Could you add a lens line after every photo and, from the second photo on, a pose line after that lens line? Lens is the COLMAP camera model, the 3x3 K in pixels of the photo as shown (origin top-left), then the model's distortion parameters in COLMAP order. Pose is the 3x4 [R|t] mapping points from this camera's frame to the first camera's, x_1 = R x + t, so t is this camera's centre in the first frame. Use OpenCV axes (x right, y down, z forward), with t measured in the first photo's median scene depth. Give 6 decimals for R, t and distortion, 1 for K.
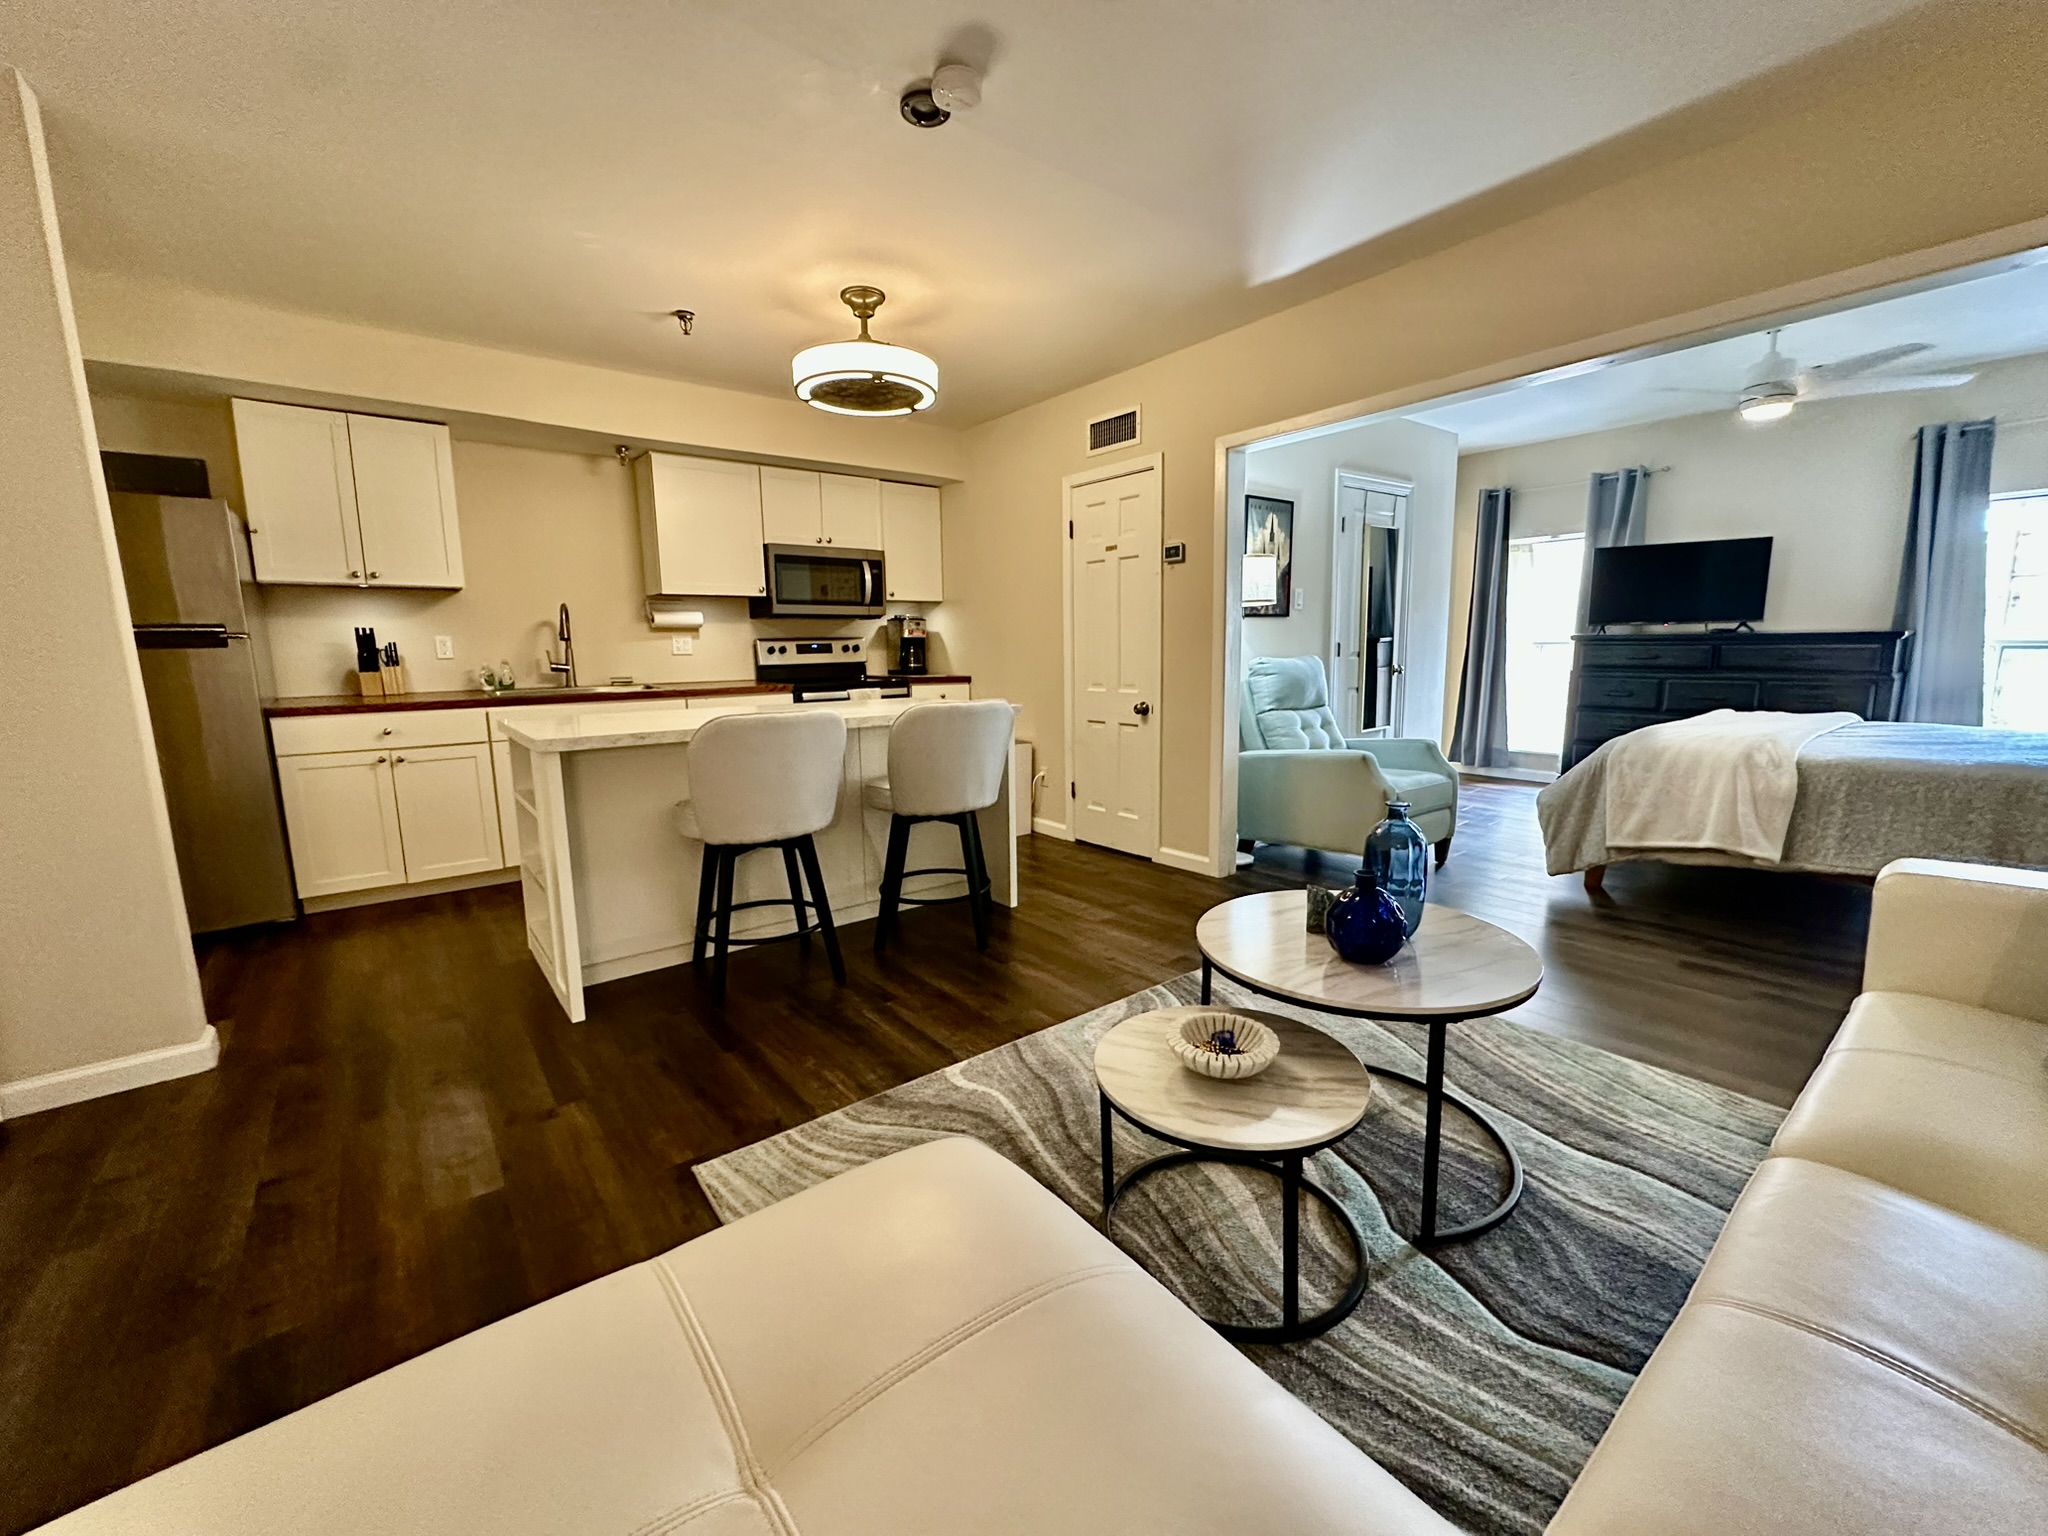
lens RADIAL K [[821.0, 0, 1024.5], [0, 821.0, 764.0], [0, 0, 1]] dist [0.000610, 0.000280]
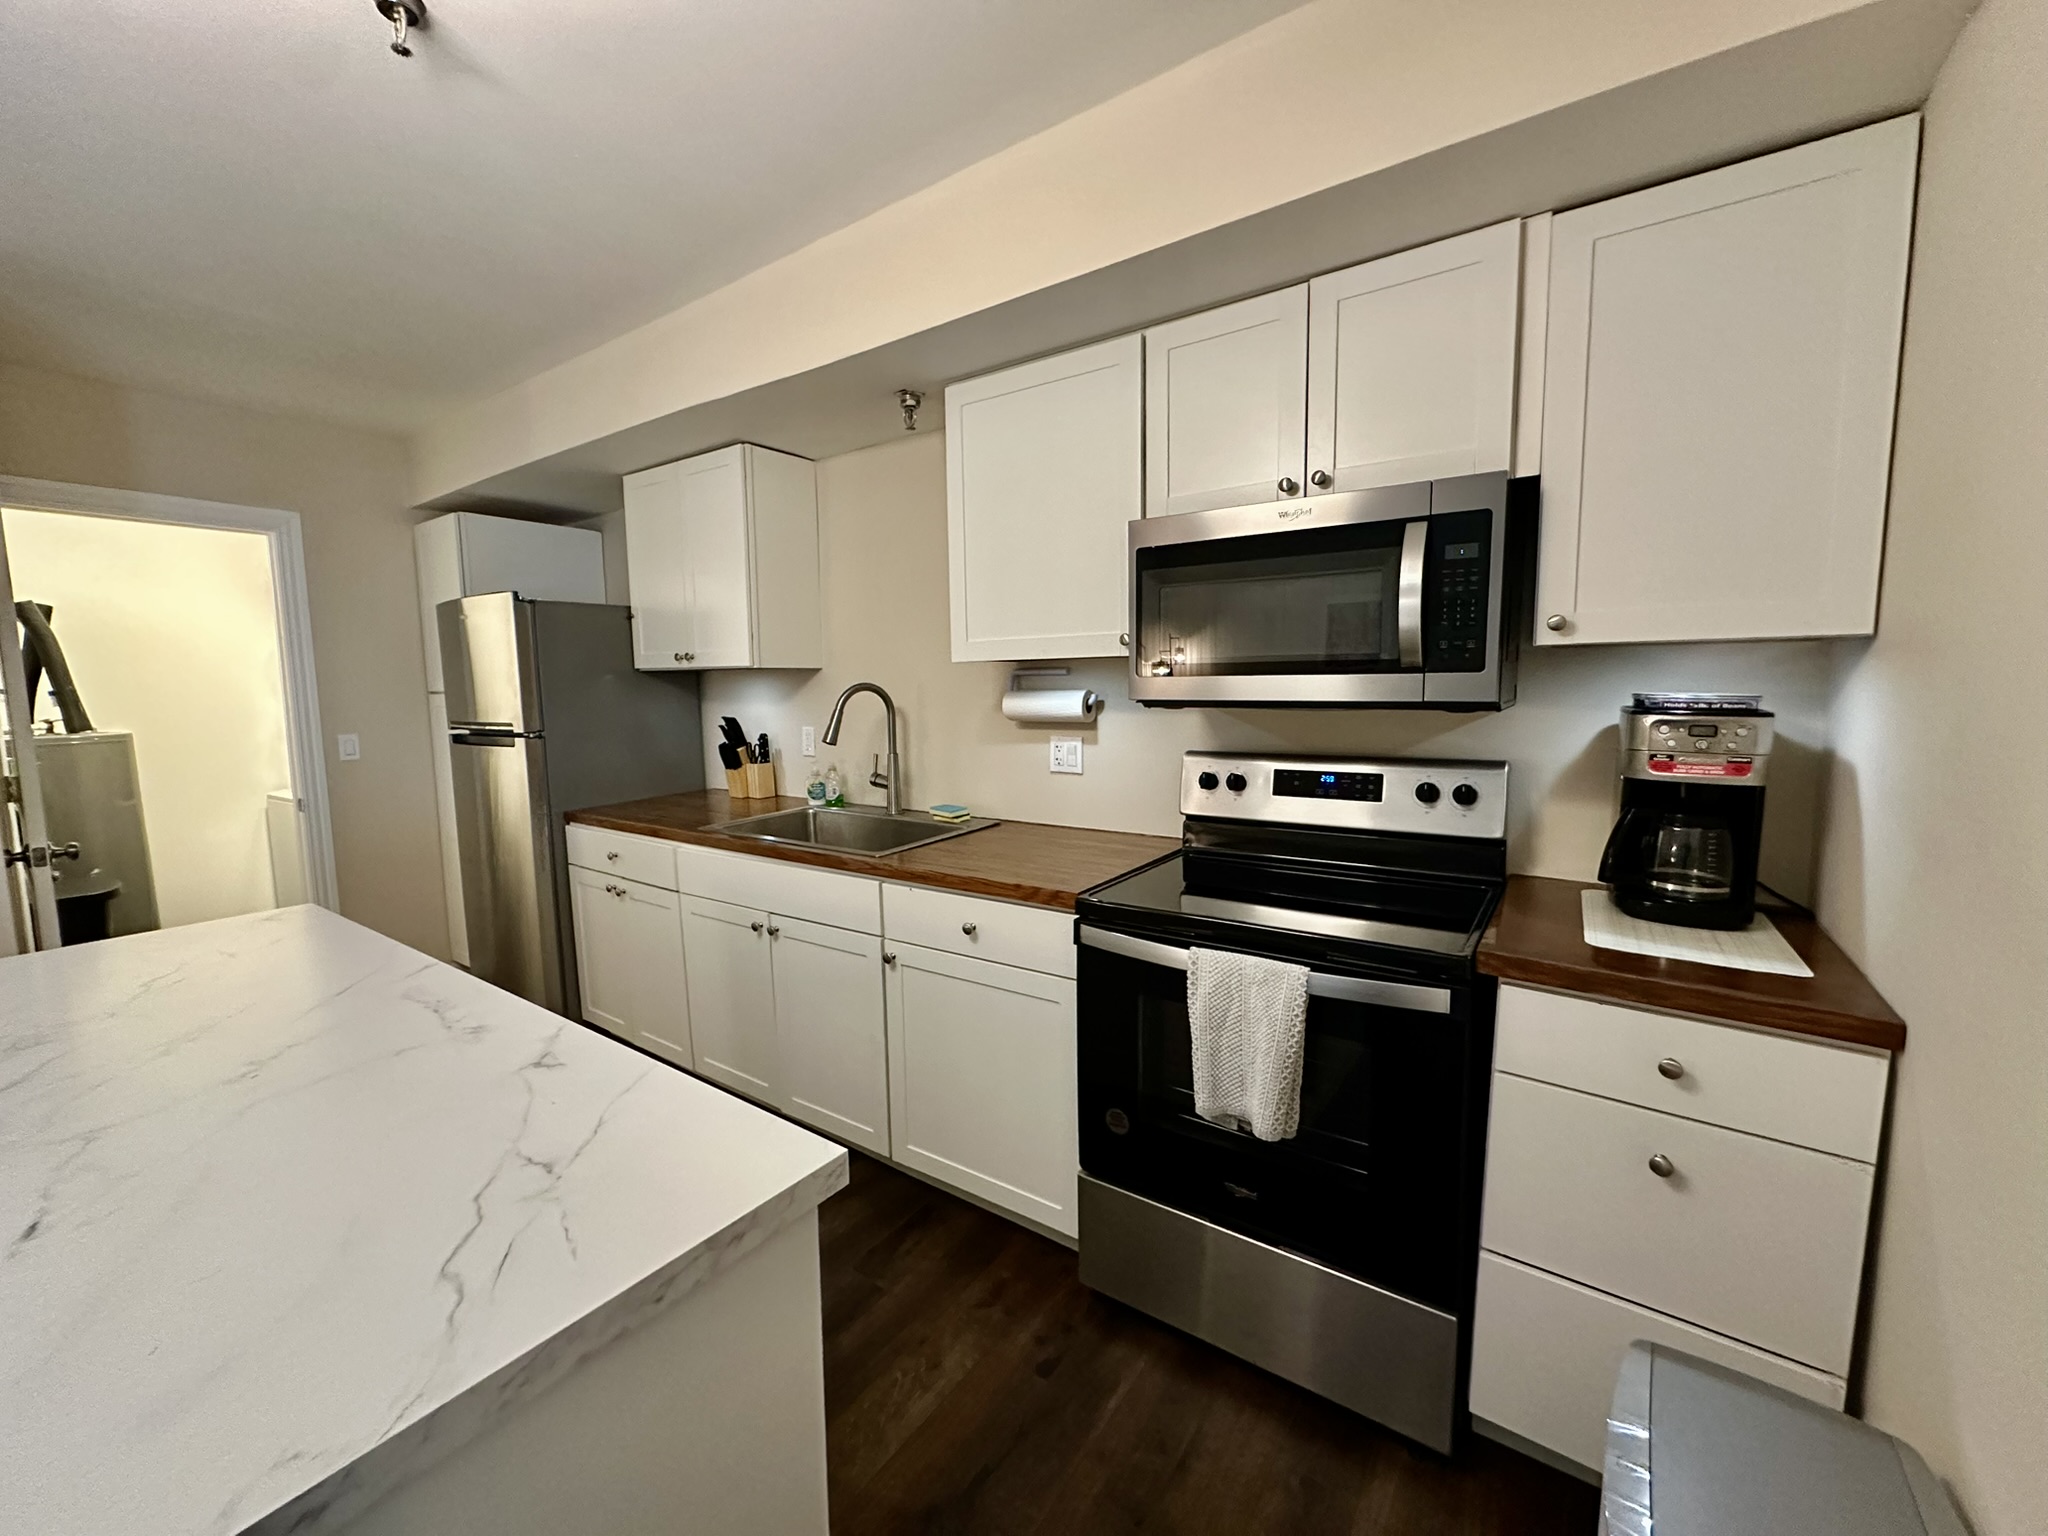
lens RADIAL K [[821.0, 0, 1026.0], [0, 821.0, 768.7], [0, 0, 1]] dist [0.000610, 0.000280]
pose [[0.295174, 0.111797, -0.948880, 0.052995], [-0.132547, 0.988319, 0.075212, -0.160991], [0.946205, 0.103571, 0.306544, 0.776172]]
